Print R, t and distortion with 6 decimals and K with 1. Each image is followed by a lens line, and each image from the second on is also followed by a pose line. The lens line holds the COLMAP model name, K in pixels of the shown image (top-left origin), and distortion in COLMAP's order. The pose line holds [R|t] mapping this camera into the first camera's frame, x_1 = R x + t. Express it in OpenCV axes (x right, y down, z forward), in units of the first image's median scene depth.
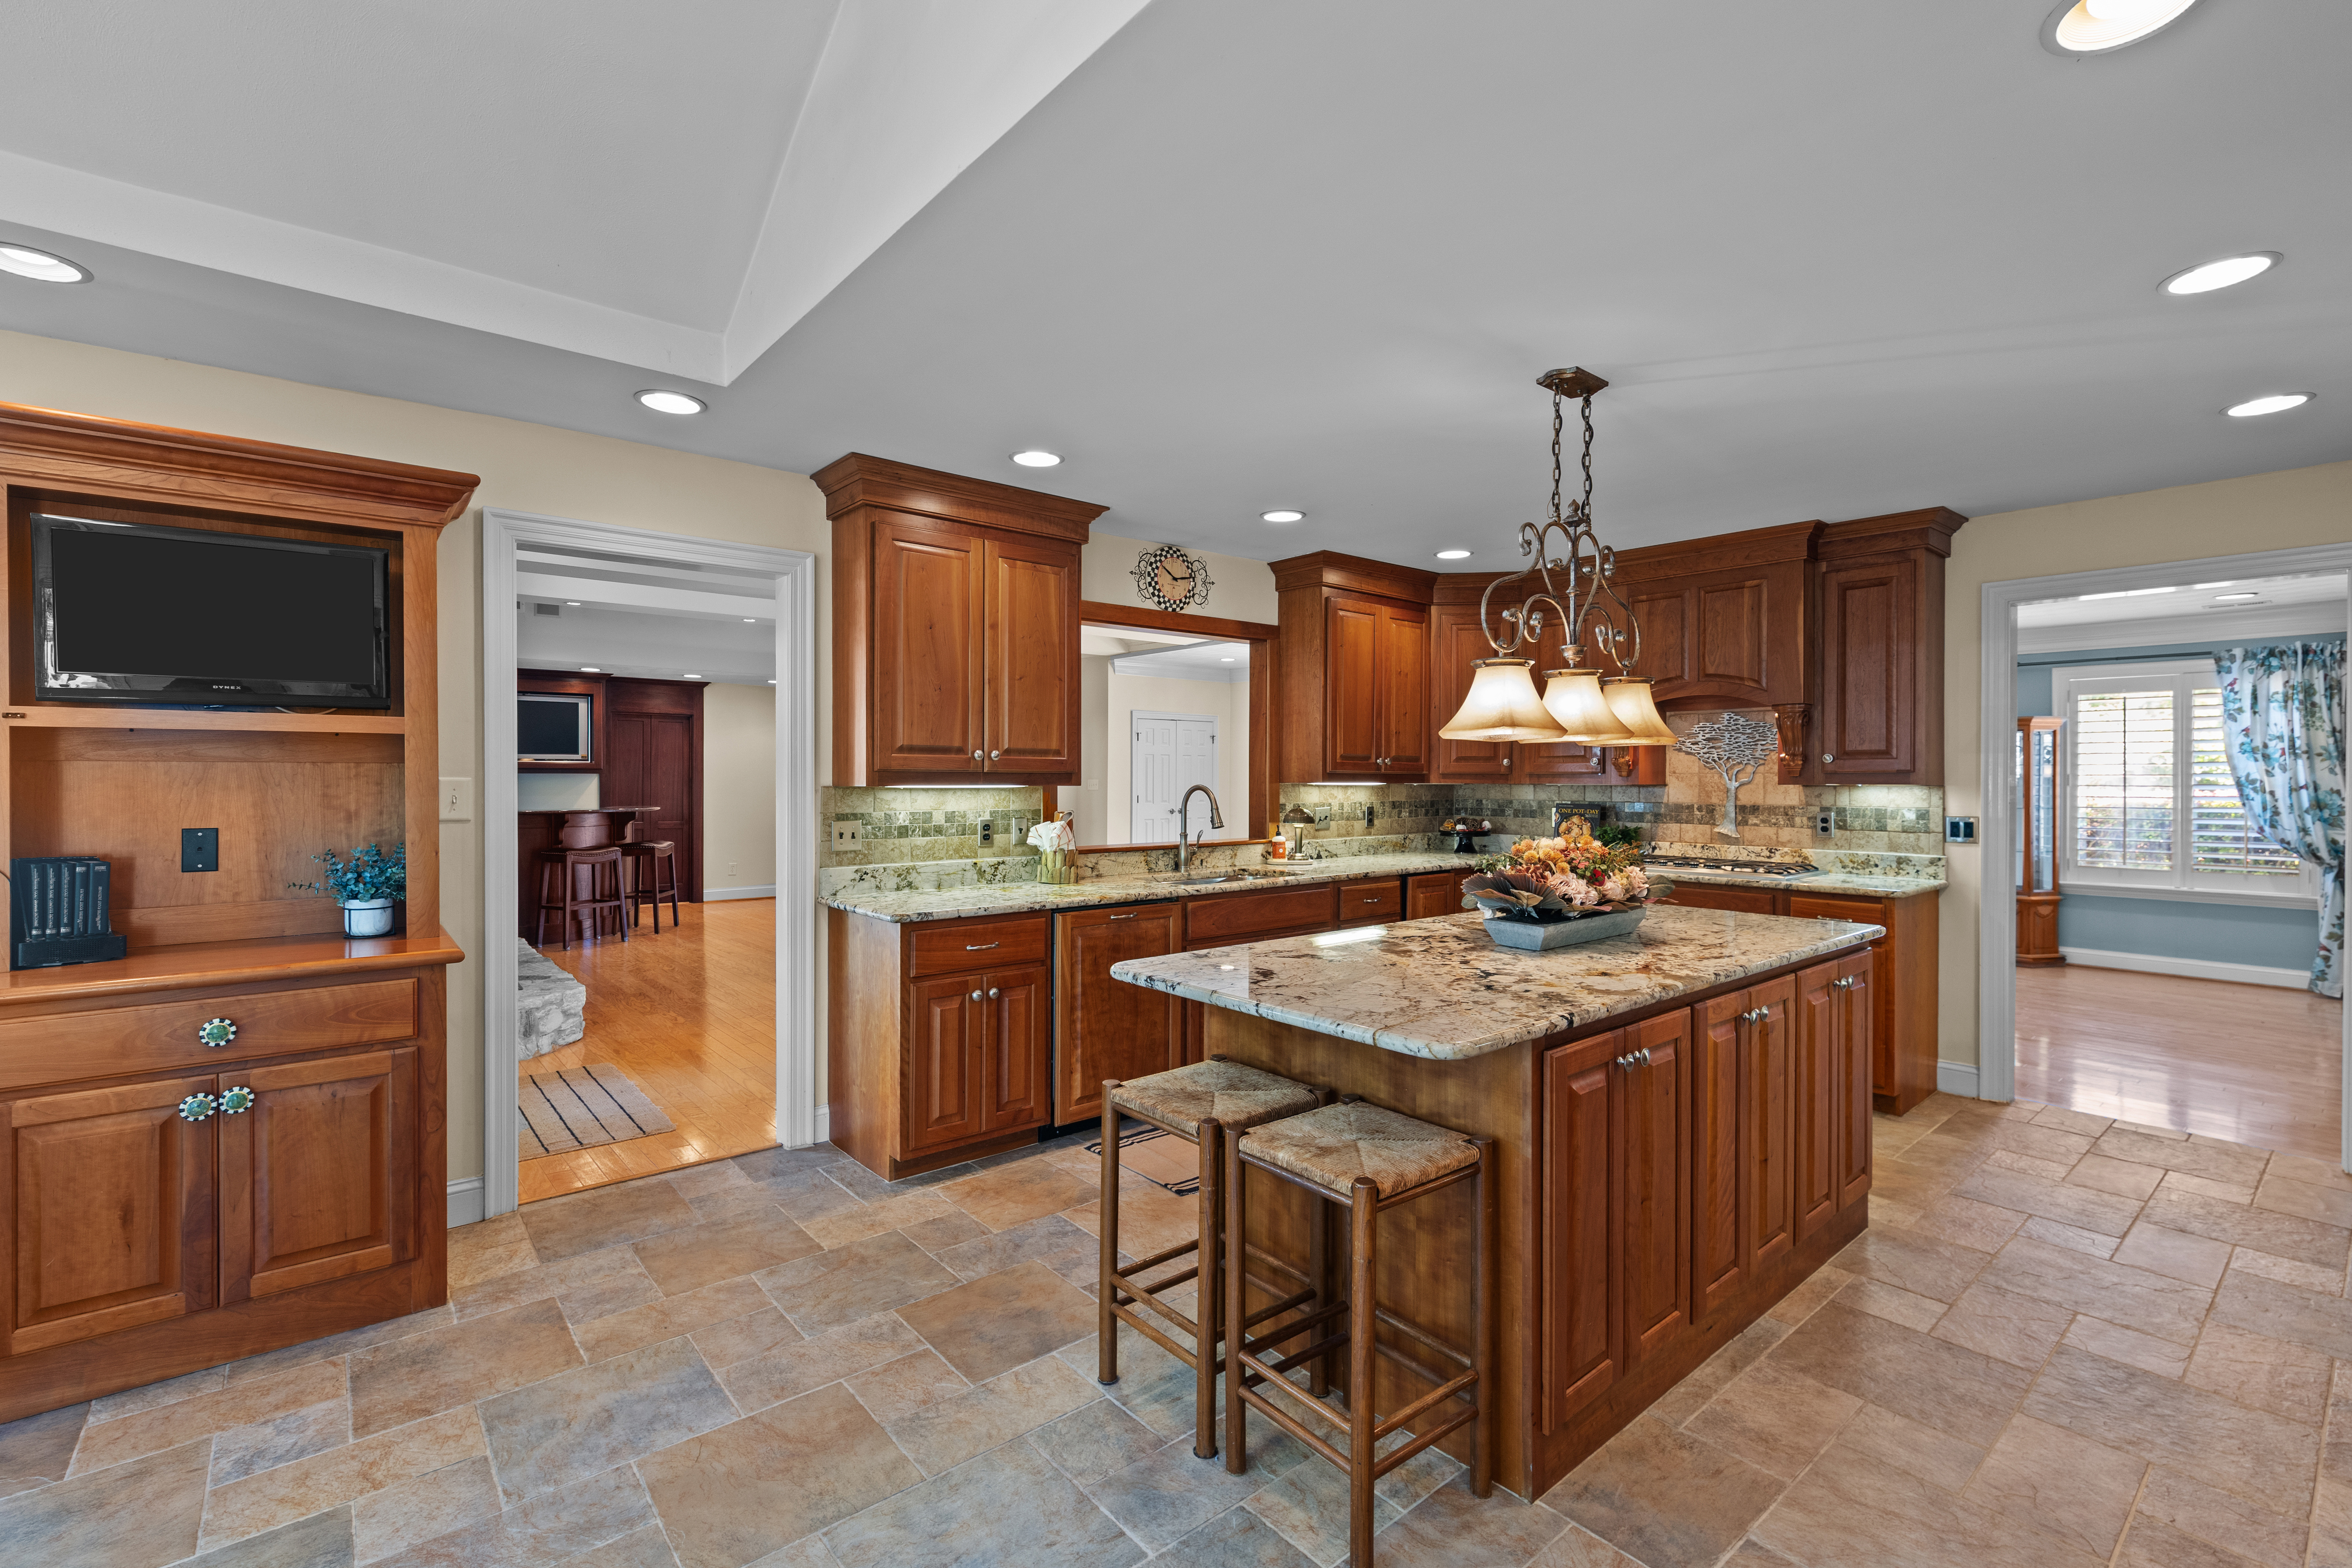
lens RADIAL K [[1023.8, 0, 1168.4], [0, 1023.8, 783.1], [0, 0, 1]] dist [0.001524, -0.000750]
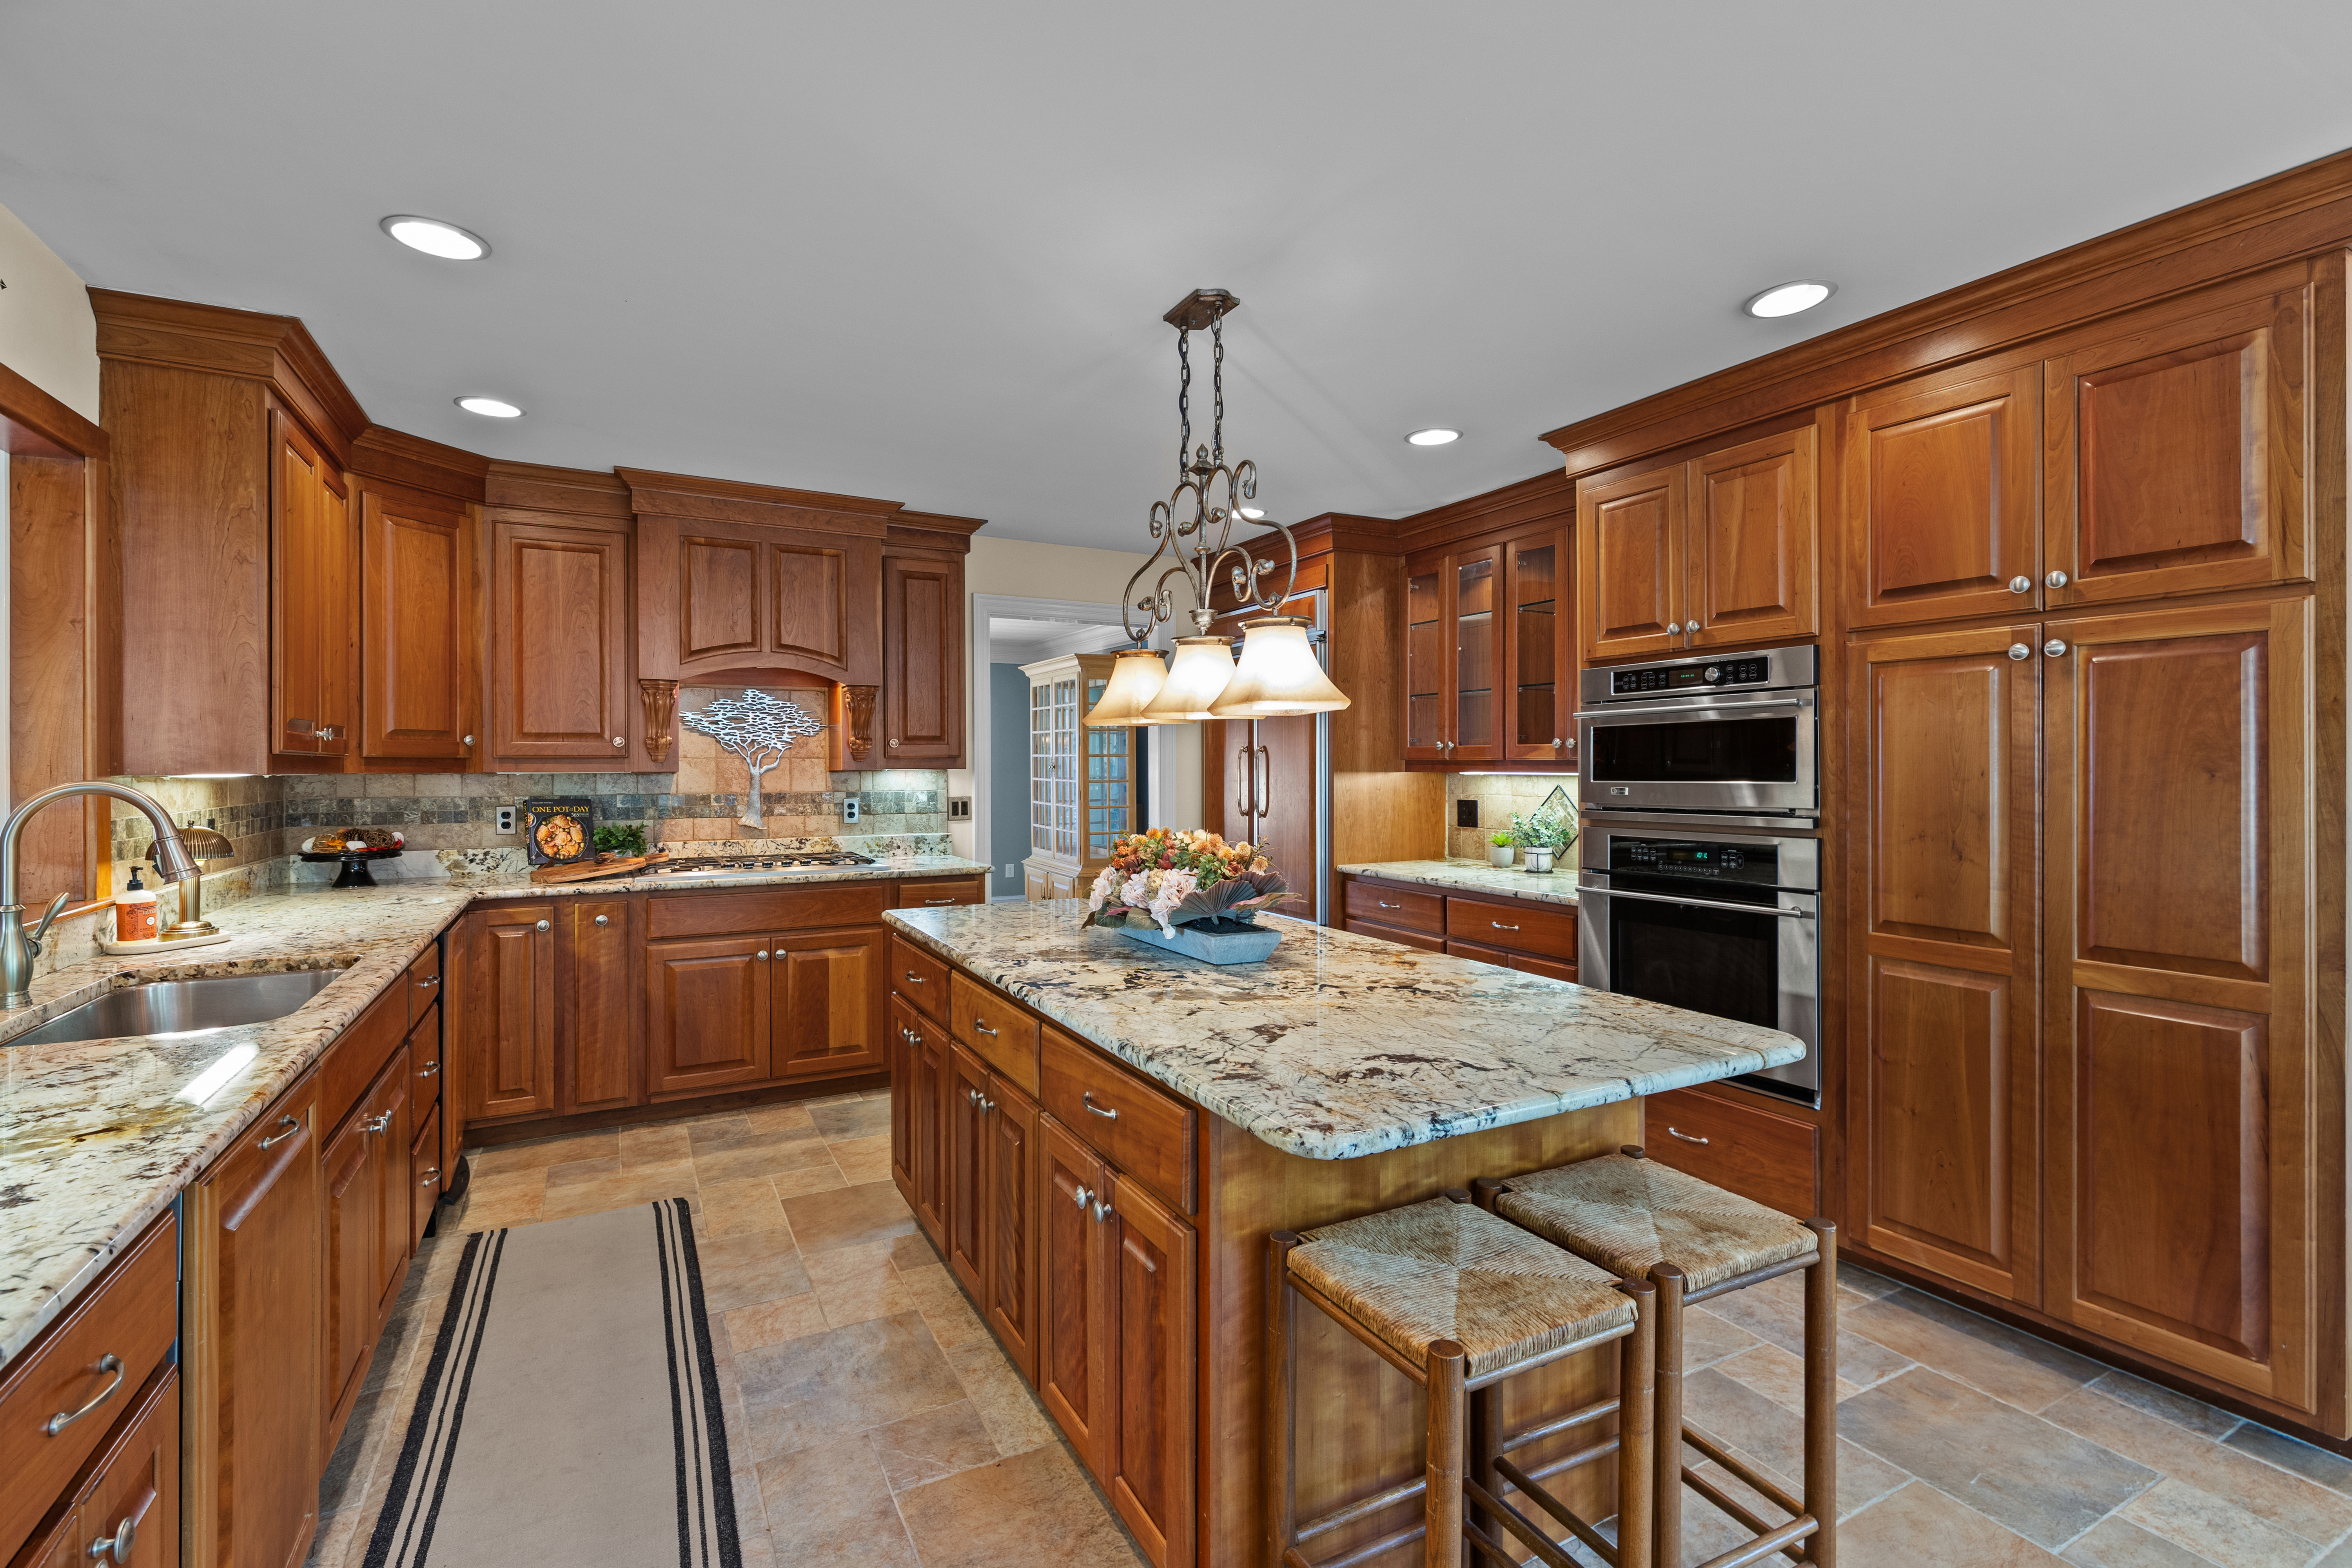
lens RADIAL K [[1053.4, 0, 1173.5], [0, 1053.4, 772.7], [0, 0, 1]] dist [0.005843, -0.001208]
pose [[0.208786, -0.010530, 0.977905, -0.285359], [0.007561, 0.999930, 0.009153, -0.002521], [-0.977932, 0.005483, 0.208851, 0.482942]]
